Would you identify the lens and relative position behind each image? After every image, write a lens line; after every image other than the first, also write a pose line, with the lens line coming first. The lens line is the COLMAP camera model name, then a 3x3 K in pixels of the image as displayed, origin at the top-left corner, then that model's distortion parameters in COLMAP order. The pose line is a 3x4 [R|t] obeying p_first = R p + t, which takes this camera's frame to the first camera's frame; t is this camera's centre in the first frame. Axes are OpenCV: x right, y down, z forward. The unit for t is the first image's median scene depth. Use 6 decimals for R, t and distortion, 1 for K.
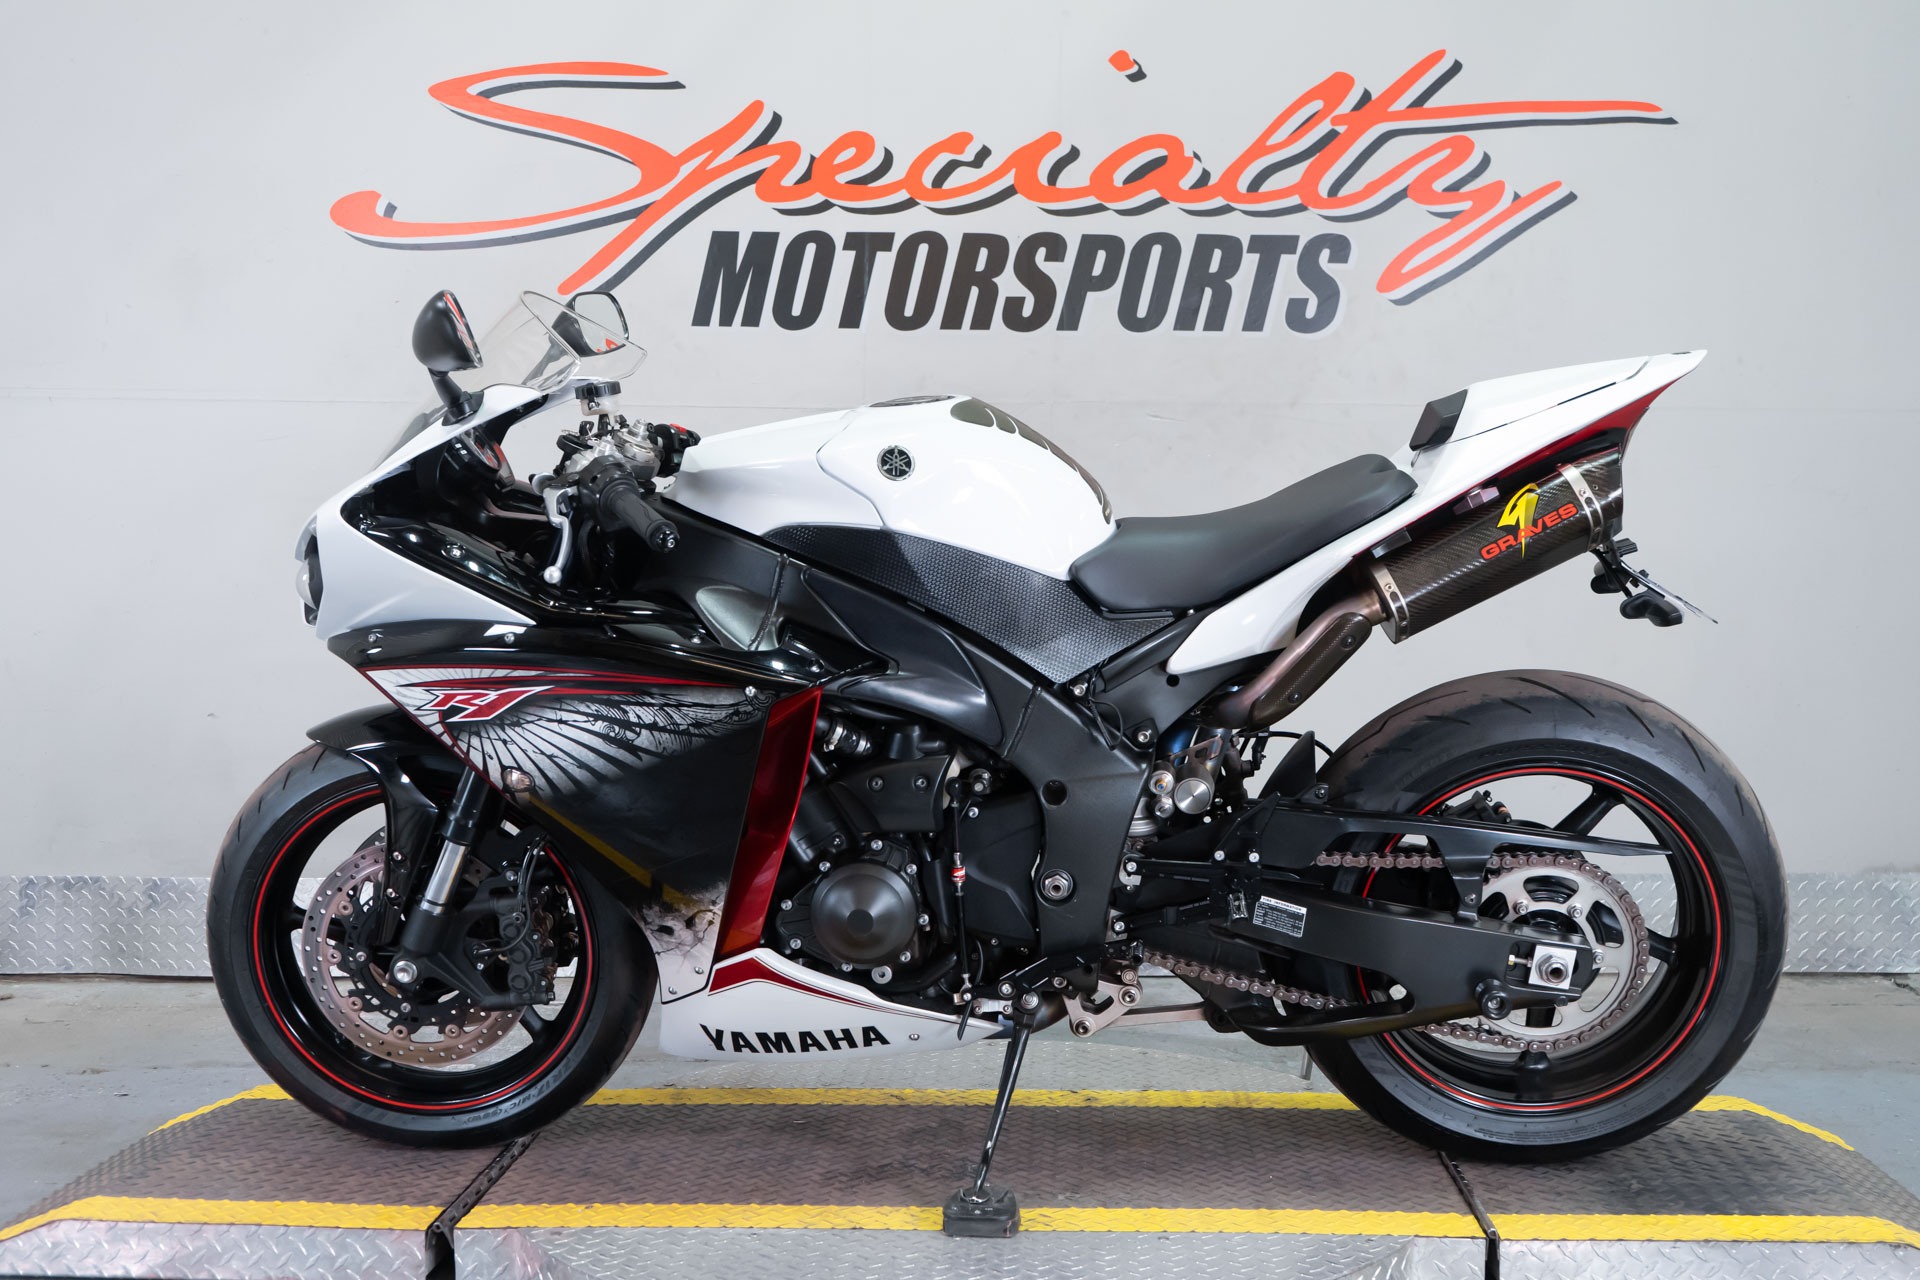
lens RADIAL K [[2078.8, 0, 960.0], [0, 2078.8, 640.0], [0, 0, 1]] dist [-0.000852, 0.003959]
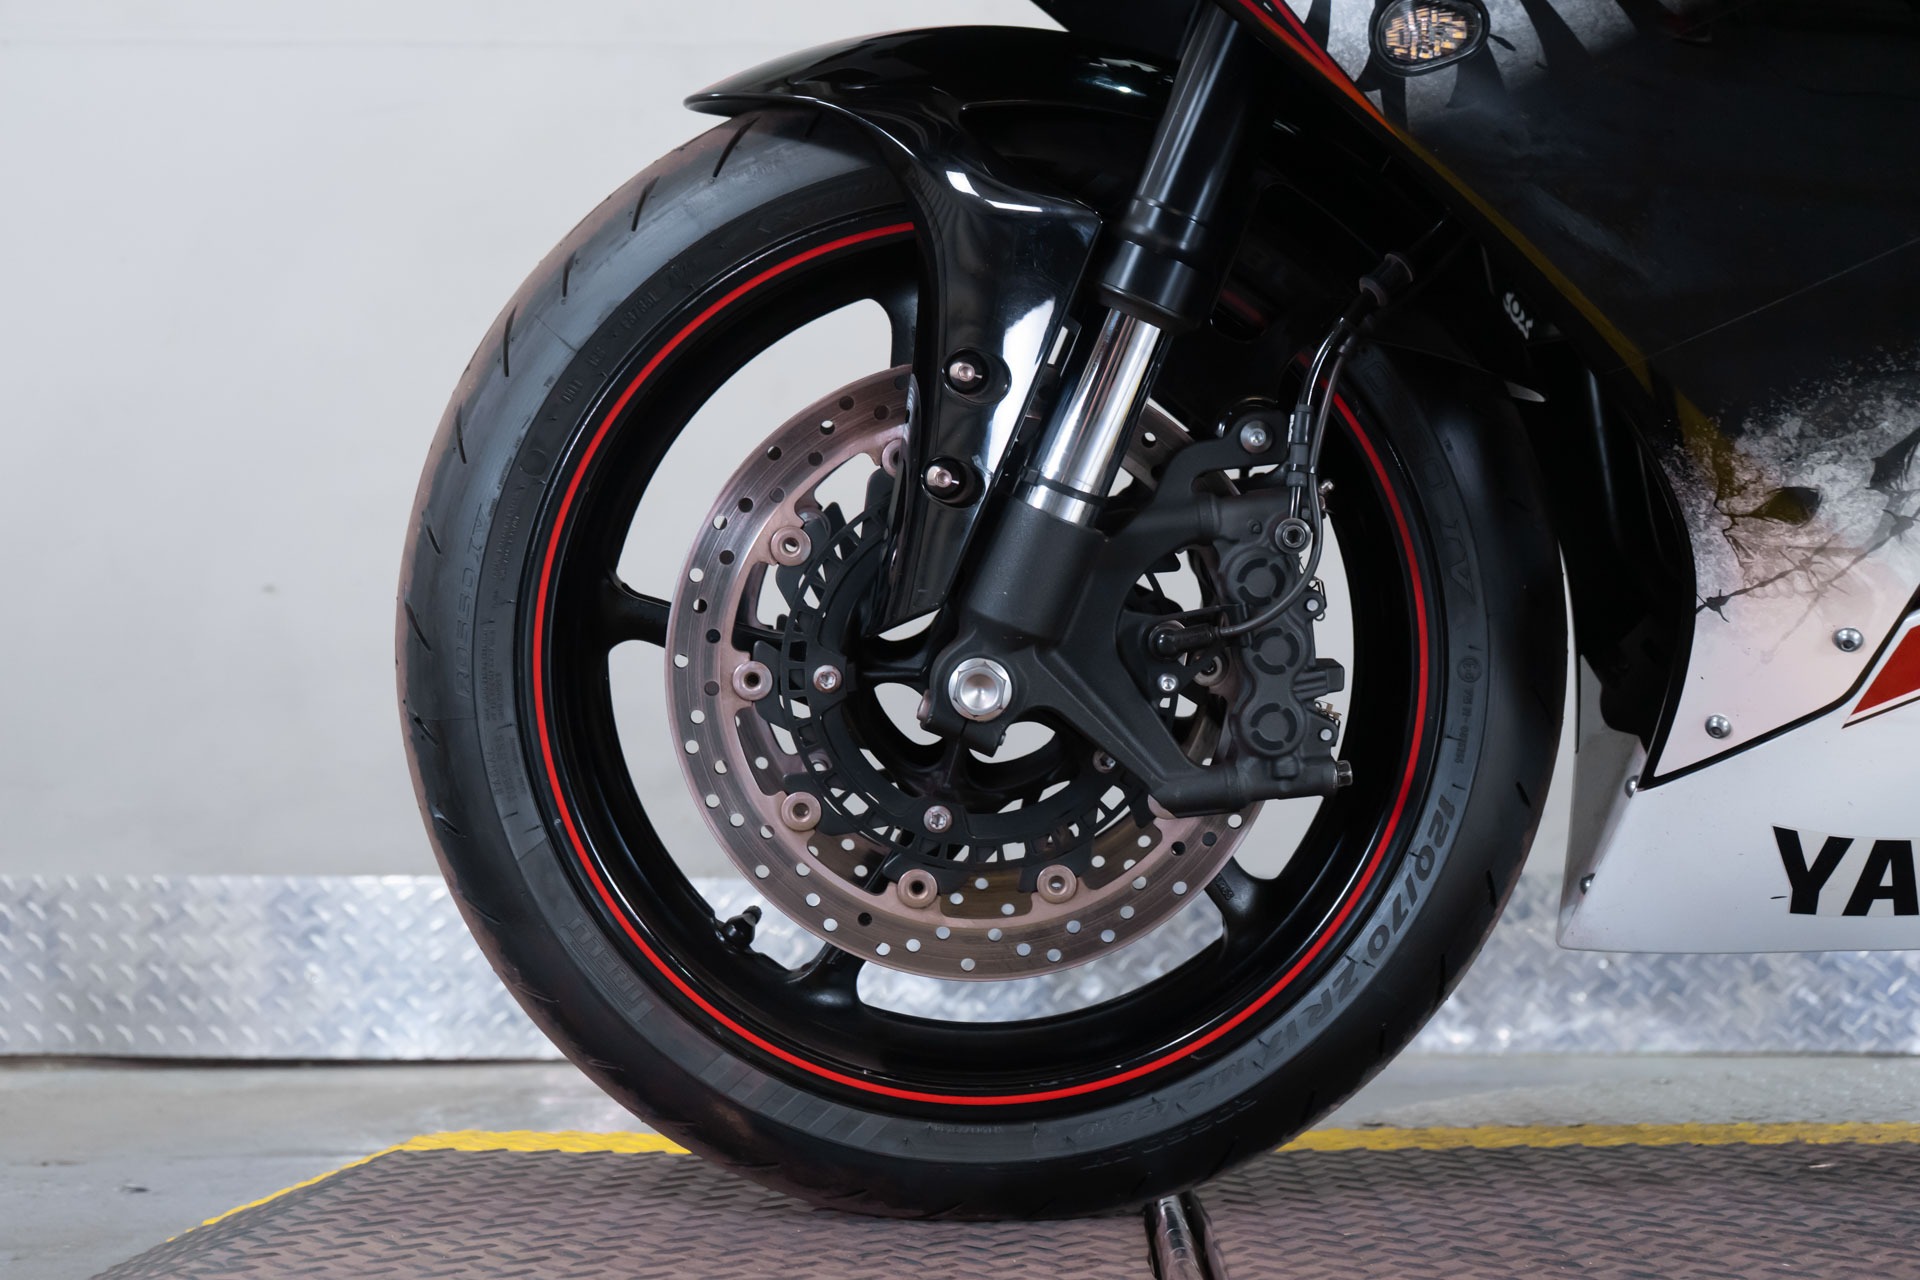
lens RADIAL K [[2474.0, 0, 960.0], [0, 2474.0, 640.0], [0, 0, 1]] dist [0.000944, -0.010030]
pose [[0.999731, -0.000685, 0.023200, -0.290775], [0.003228, 0.993954, -0.109752, 0.206915], [-0.022985, 0.109798, 0.993688, 0.584731]]
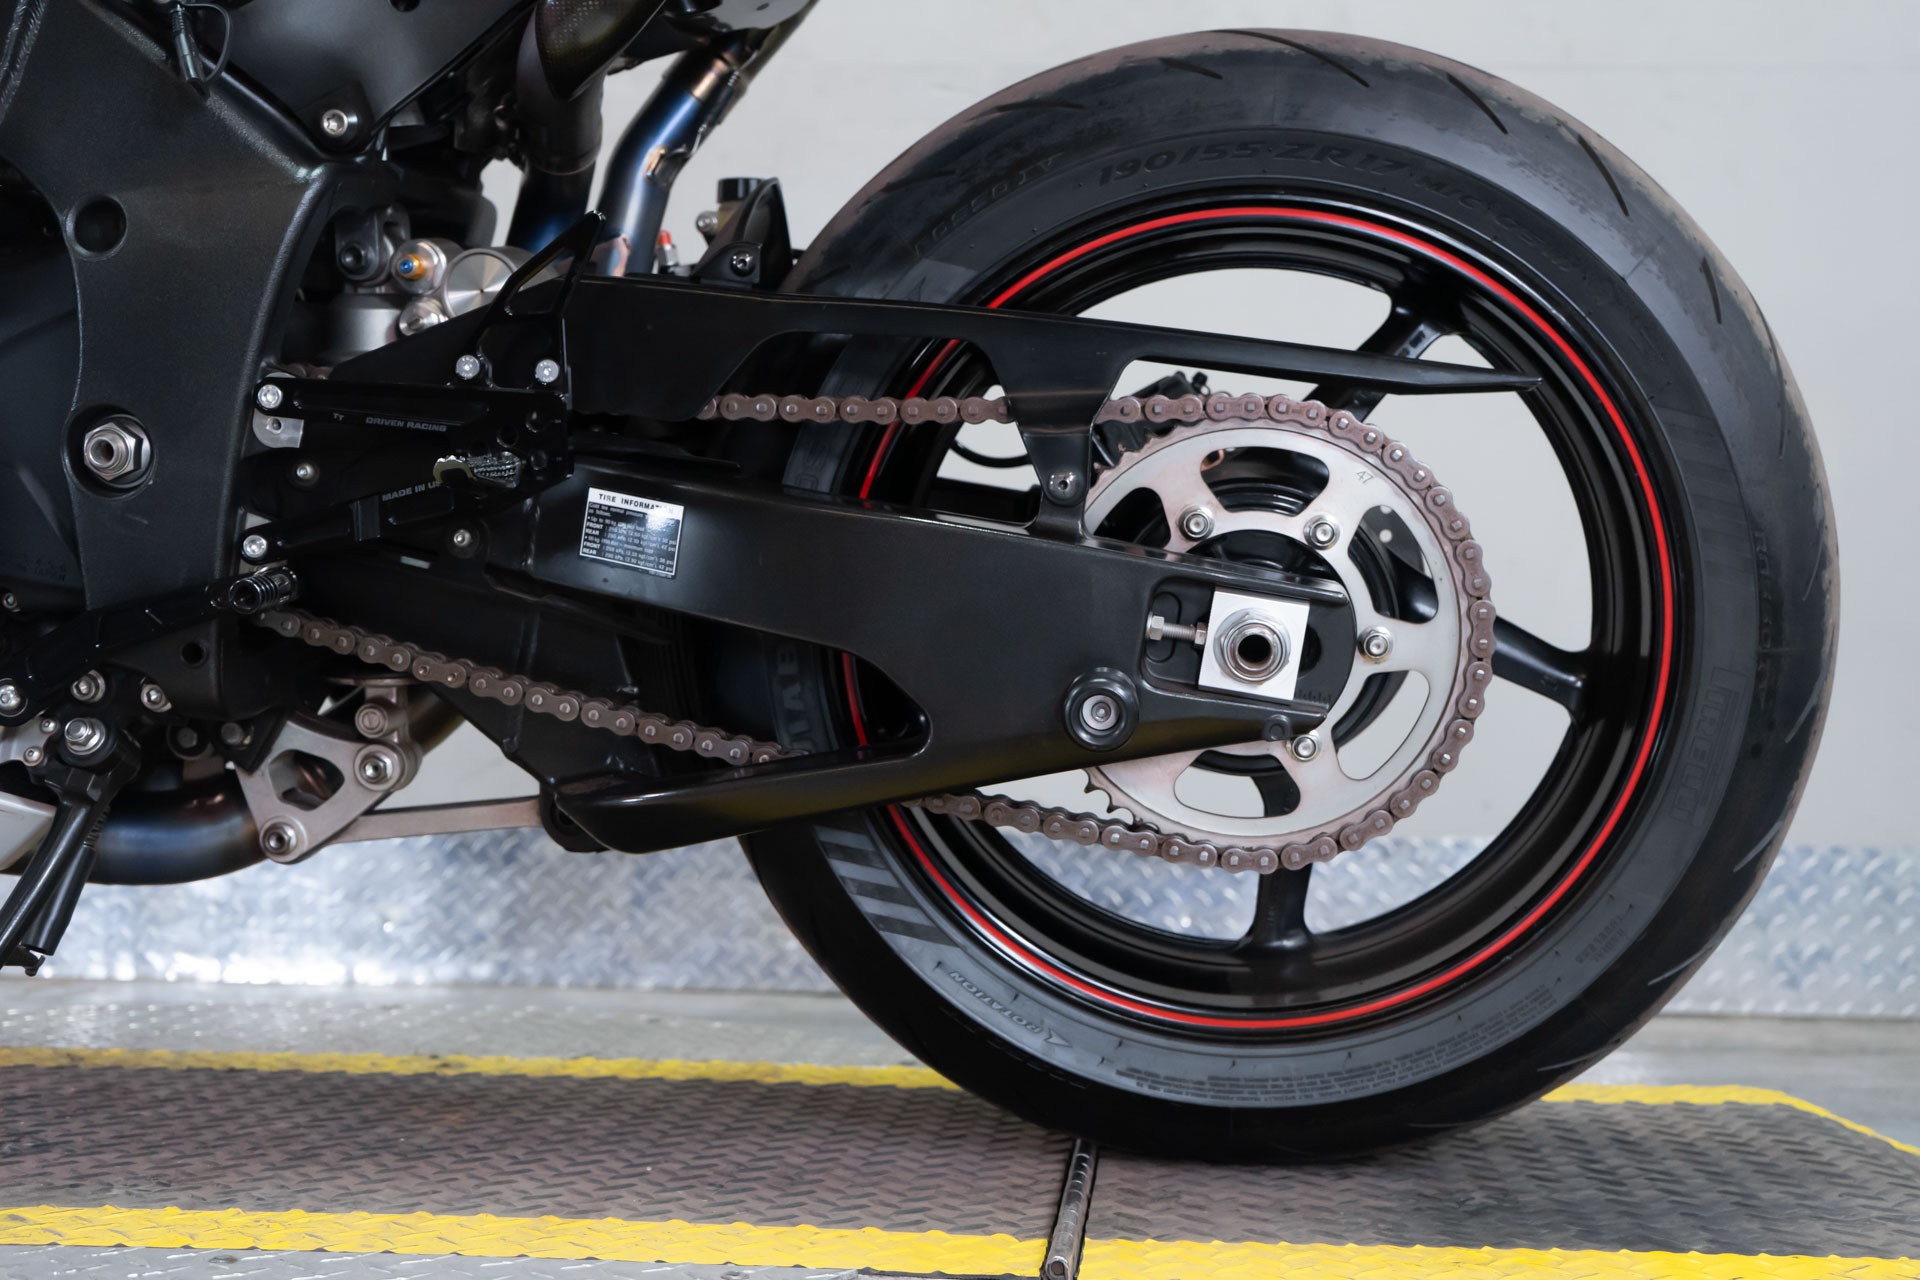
lens RADIAL K [[2343.4, 0, 960.0], [0, 2343.4, 640.0], [0, 0, 1]] dist [0.003980, -0.011326]
pose [[0.999192, 0.016042, -0.036848, 0.238372], [-0.019085, 0.996301, -0.083782, 0.193115], [0.035367, 0.084417, 0.995803, 0.516949]]
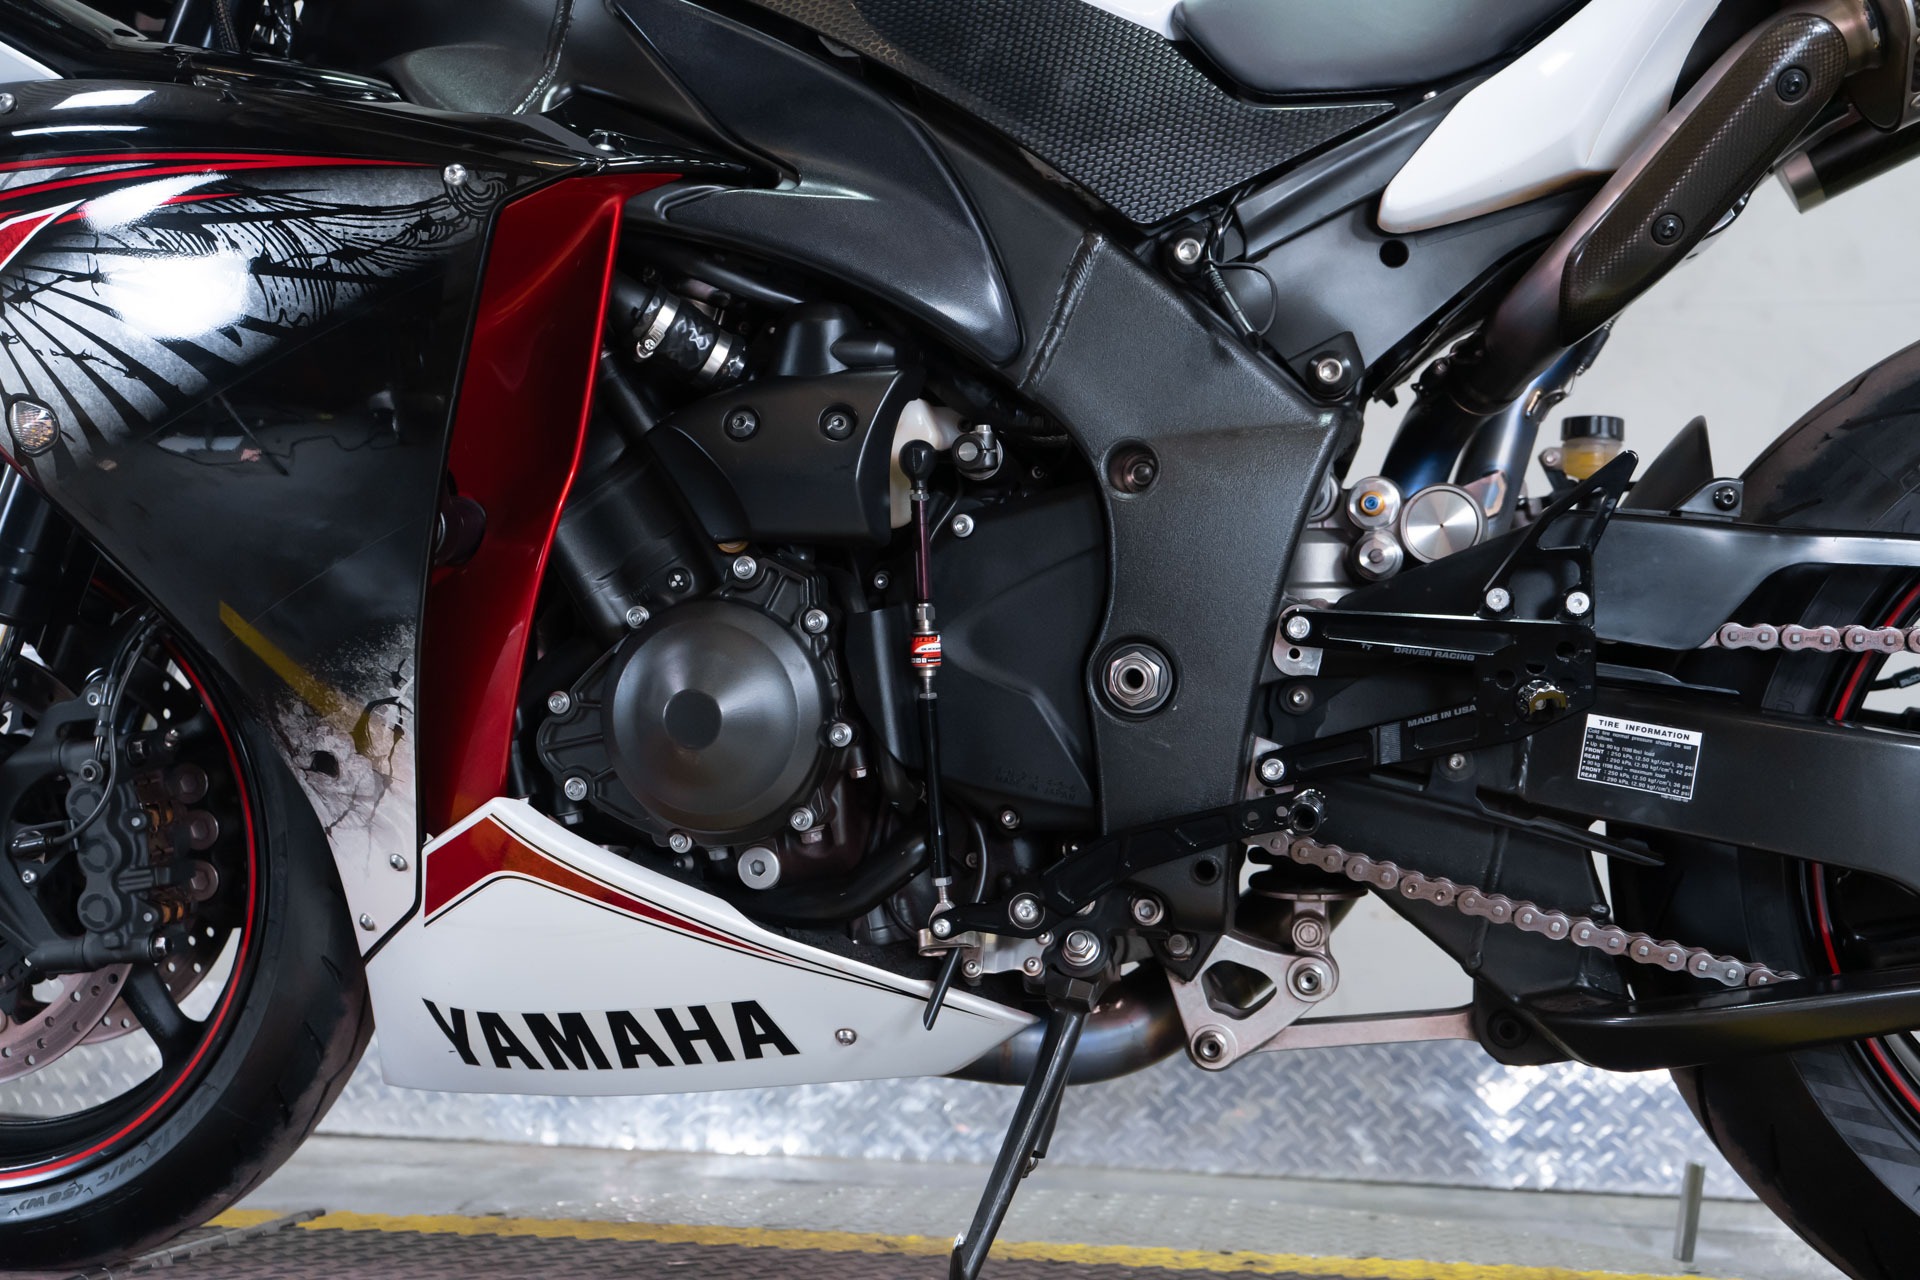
lens RADIAL K [[2138.6, 0, 960.0], [0, 2138.6, 640.0], [0, 0, 1]] dist [0.007652, 0.010921]
pose [[0.990743, 0.011777, -0.135239, 0.071113], [-0.034731, 0.985063, -0.168655, 0.188999], [0.131233, 0.171790, 0.976353, 0.526151]]
